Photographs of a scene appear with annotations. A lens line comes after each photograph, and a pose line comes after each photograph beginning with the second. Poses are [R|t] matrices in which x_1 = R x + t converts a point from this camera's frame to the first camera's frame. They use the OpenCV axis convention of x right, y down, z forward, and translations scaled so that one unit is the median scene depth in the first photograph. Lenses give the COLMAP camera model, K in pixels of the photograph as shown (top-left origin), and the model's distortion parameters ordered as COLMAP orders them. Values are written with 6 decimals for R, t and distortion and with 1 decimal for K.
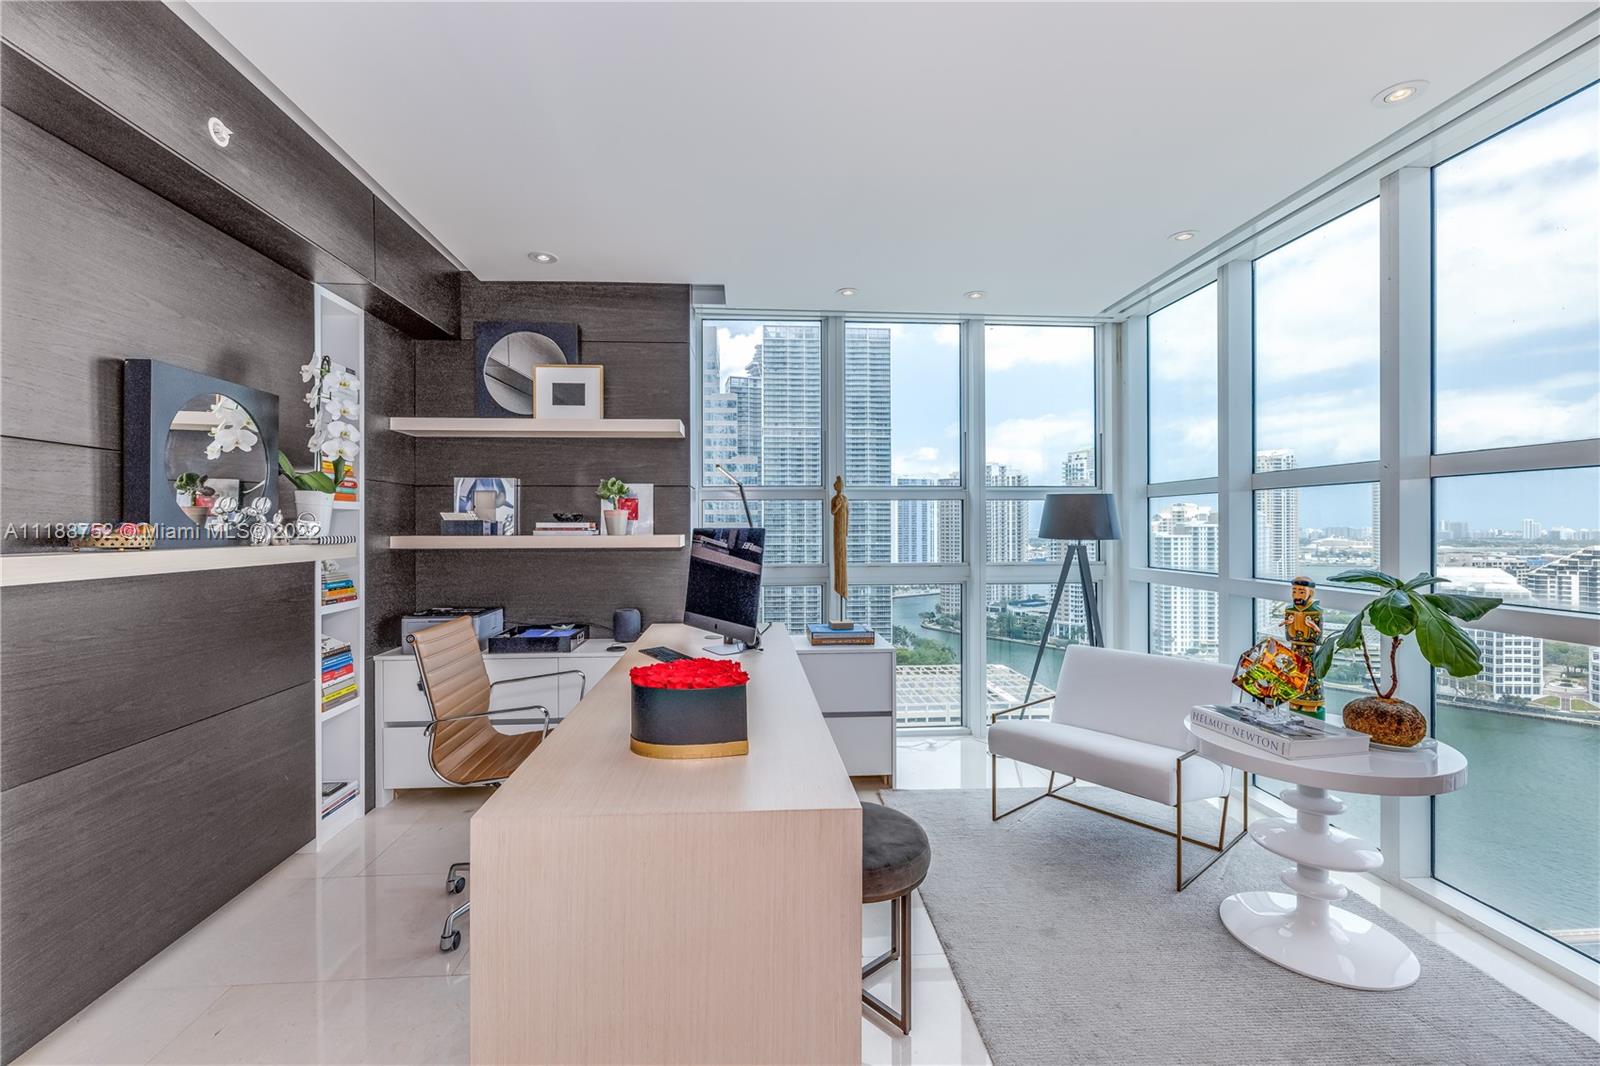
lens RADIAL K [[673.5, 0, 797.9], [0, 673.5, 523.8], [0, 0, 1]] dist [-0.002756, -0.000220]
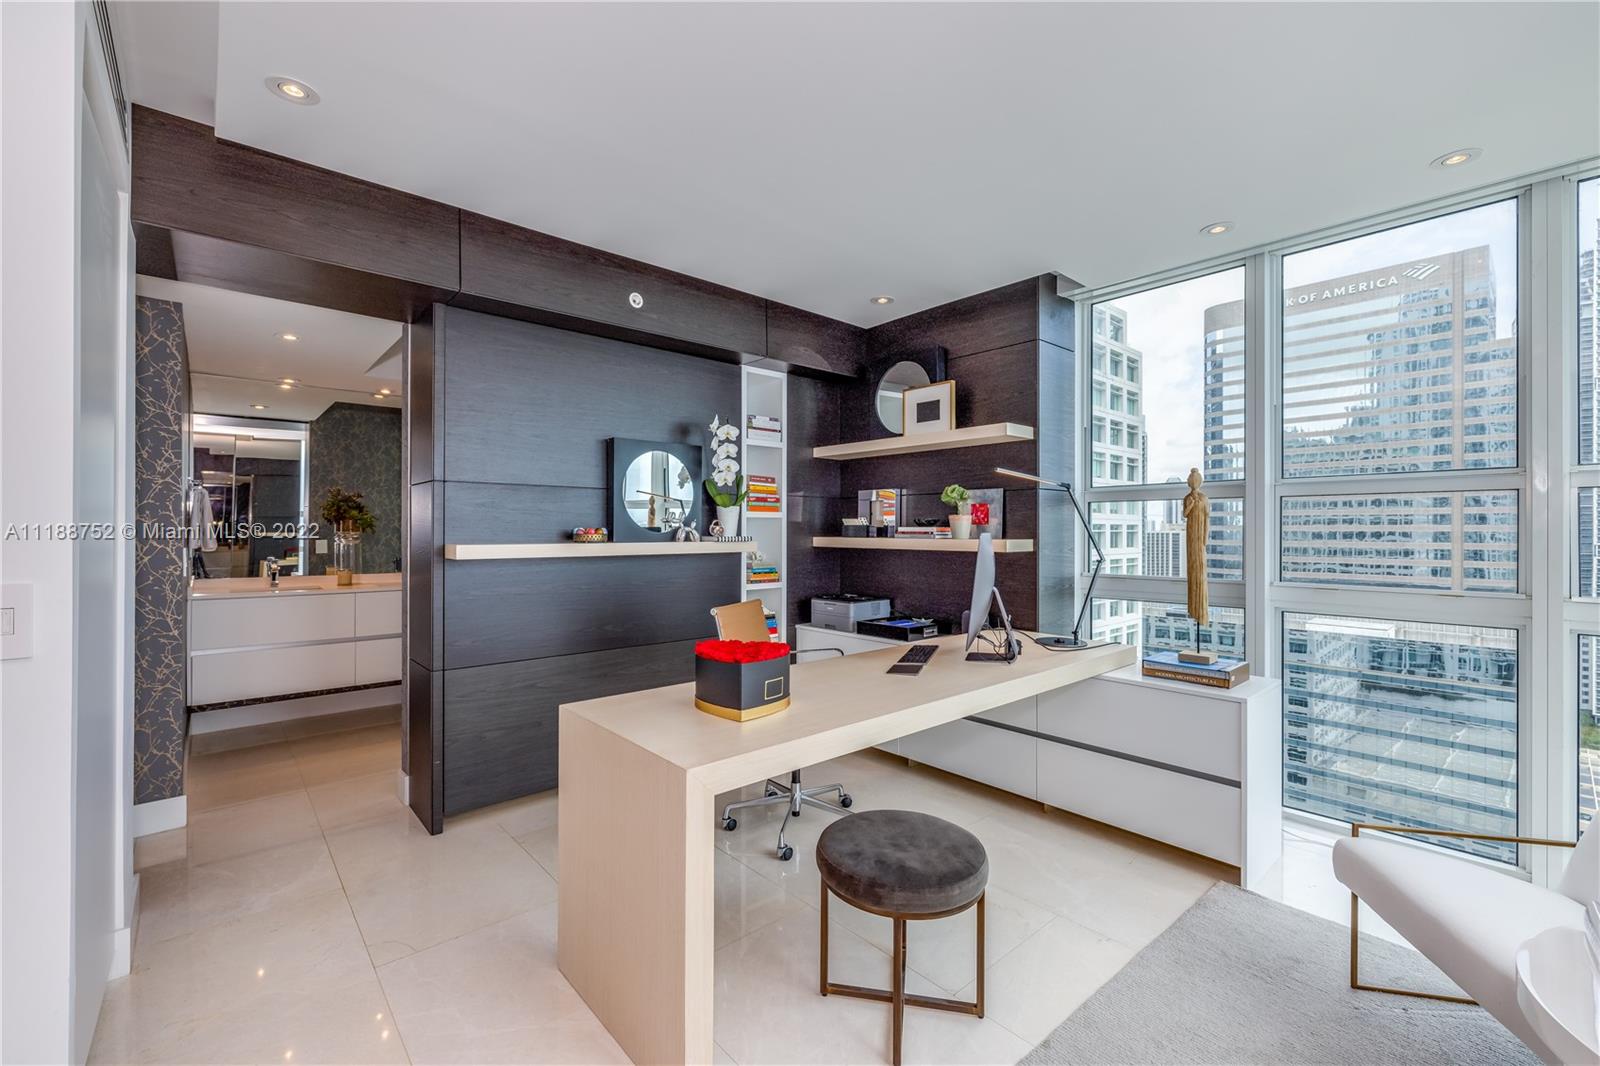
lens RADIAL K [[673.5, 0, 781.3], [0, 673.5, 530.7], [0, 0, 1]] dist [-0.002756, -0.000220]
pose [[0.589709, 0.005858, -0.807595, 0.416688], [-0.000879, 0.999978, 0.006611, -0.003070], [0.807615, -0.003189, 0.589701, 0.153895]]
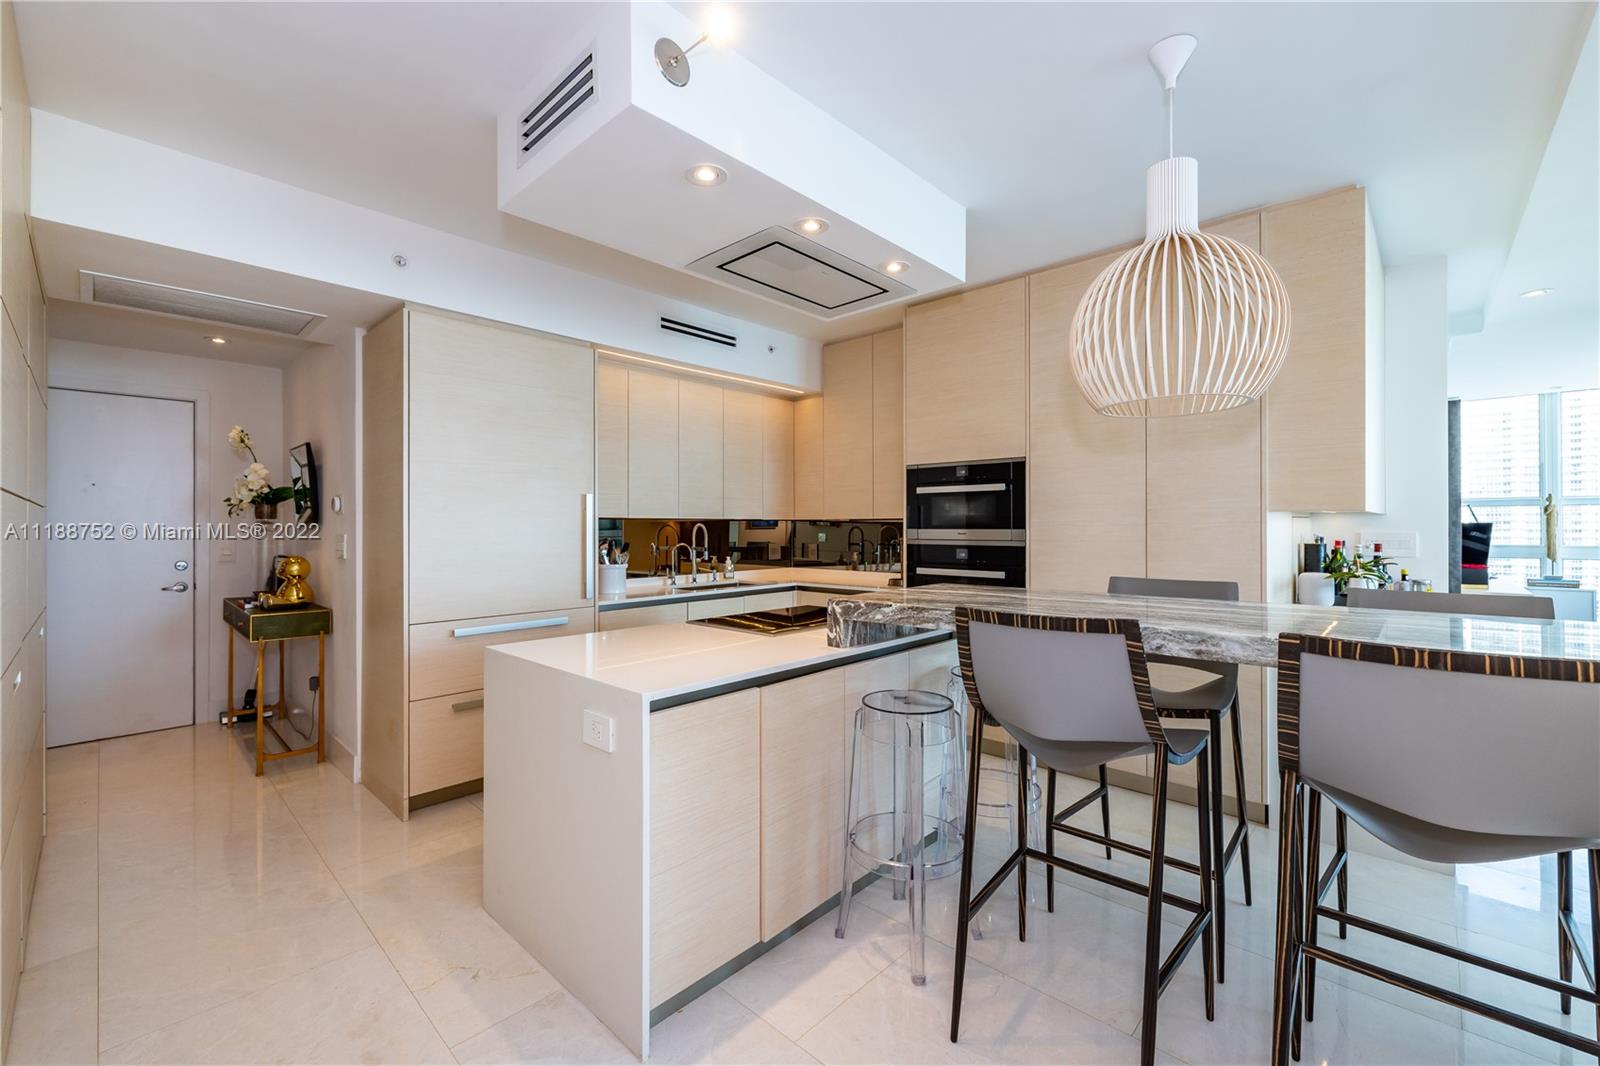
lens RADIAL K [[664.9, 0, 796.0], [0, 664.9, 522.1], [0, 0, 1]] dist [-0.000607, 0.000930]
pose [[0.665840, -0.002728, -0.746090, 0.045792], [0.003359, 0.999994, -0.000658, -0.001370], [0.746087, -0.002068, 0.665845, -1.681068]]
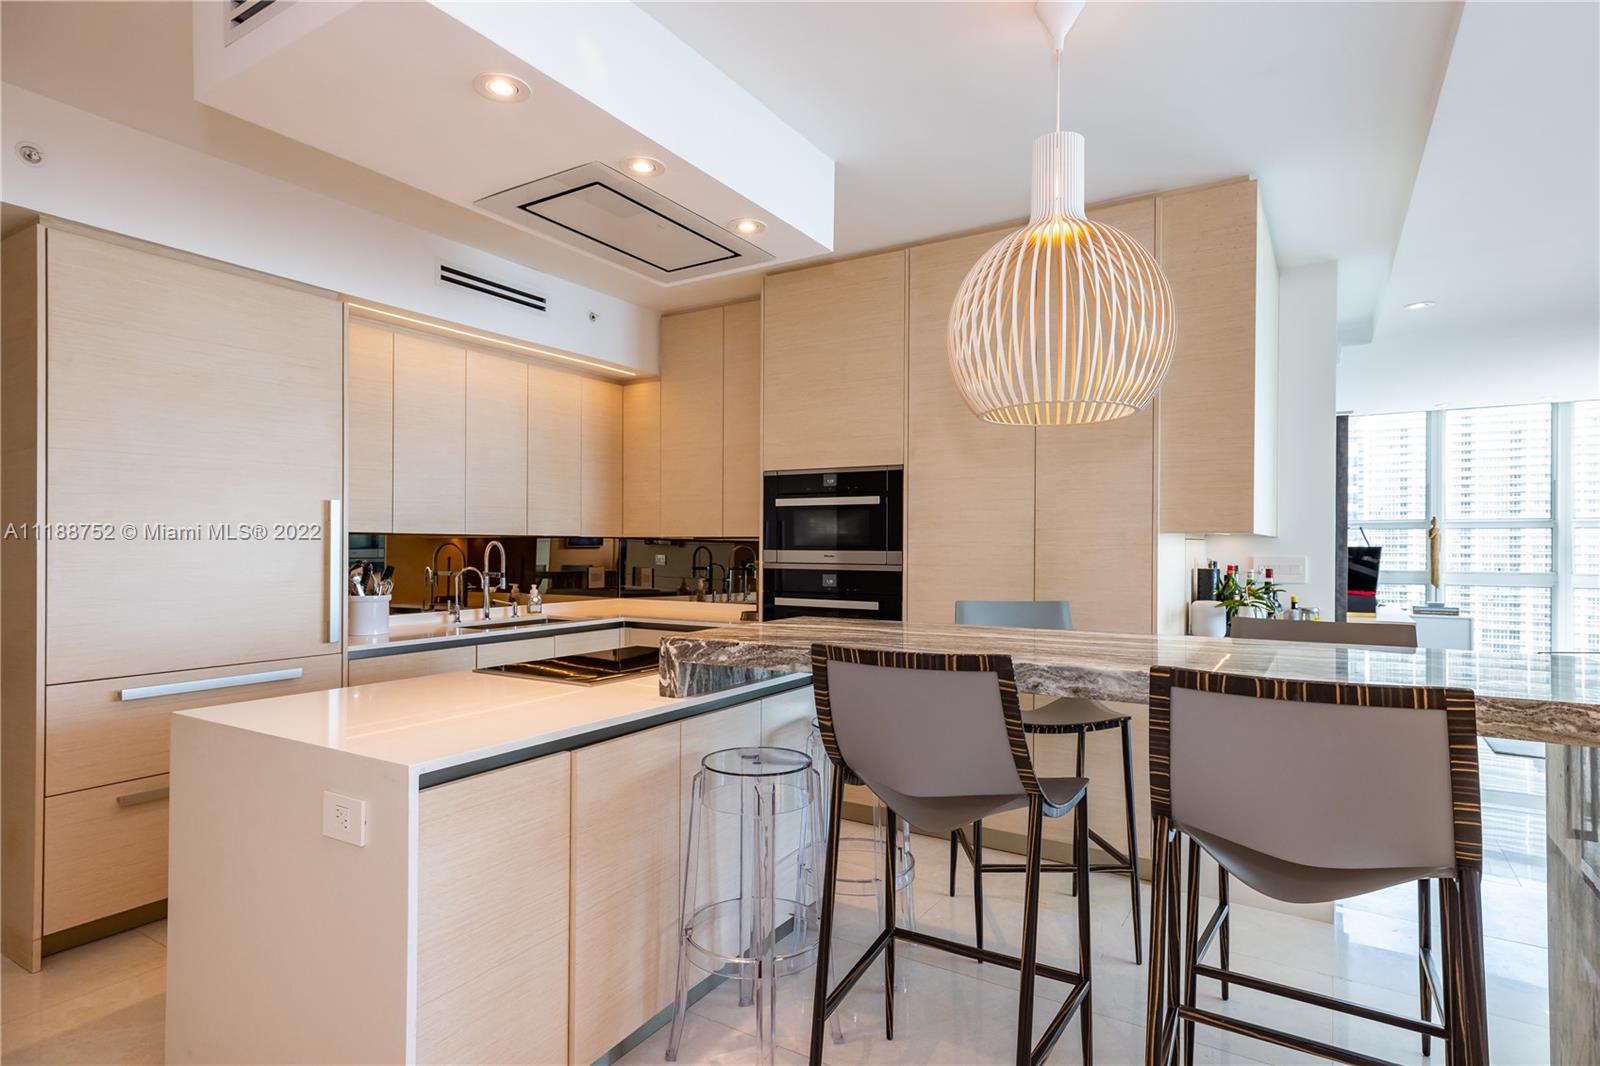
lens RADIAL K [[843.1, 0, 798.3], [0, 843.1, 543.7], [0, 0, 1]] dist [0.012114, 0.000765]
pose [[0.800013, 0.005434, -0.599959, 0.063041], [-0.004313, 0.999985, 0.003307, -0.002308], [0.599968, -0.000058, 0.800024, -1.687776]]
